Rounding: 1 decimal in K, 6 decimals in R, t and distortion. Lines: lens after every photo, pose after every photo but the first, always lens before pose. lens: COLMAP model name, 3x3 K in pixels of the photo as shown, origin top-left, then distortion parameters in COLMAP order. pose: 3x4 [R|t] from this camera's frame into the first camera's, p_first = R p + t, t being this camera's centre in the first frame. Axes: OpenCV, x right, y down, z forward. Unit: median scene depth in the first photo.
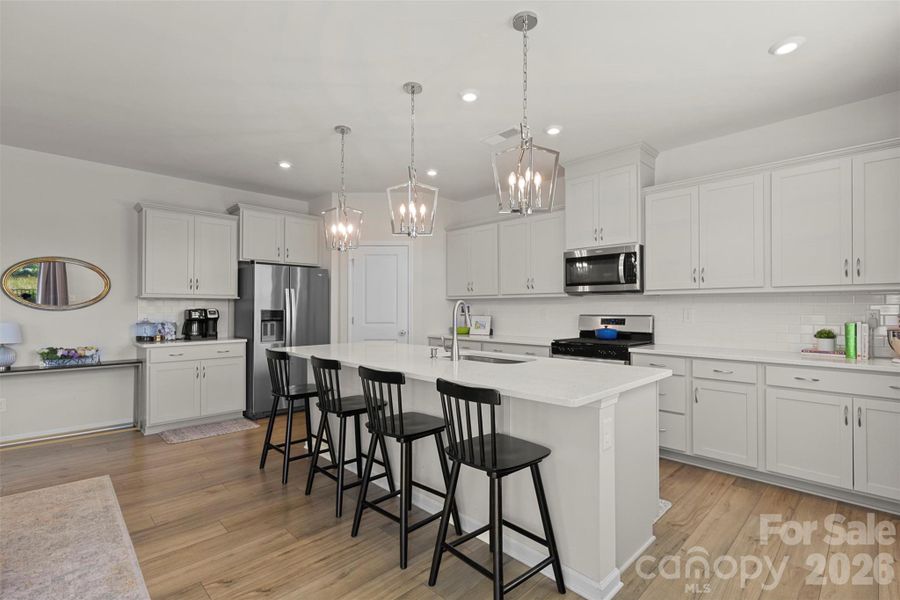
lens RADIAL K [[393.7, 0, 450.0], [0, 393.7, 300.0], [0, 0, 1]] dist [-0.020318, 0.000087]
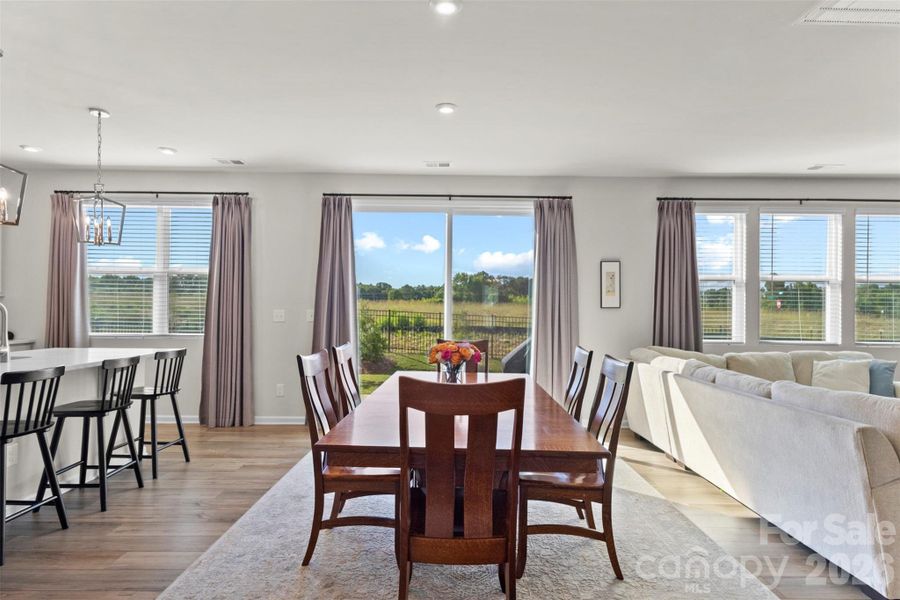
lens RADIAL K [[497.8, 0, 450.3], [0, 497.8, 312.2], [0, 0, 1]] dist [0.000241, 0.000550]
pose [[-0.692905, -0.010239, 0.720956, -1.052449], [-0.019945, 0.999789, -0.004970, 0.011197], [-0.720753, -0.017823, -0.692963, 0.690639]]
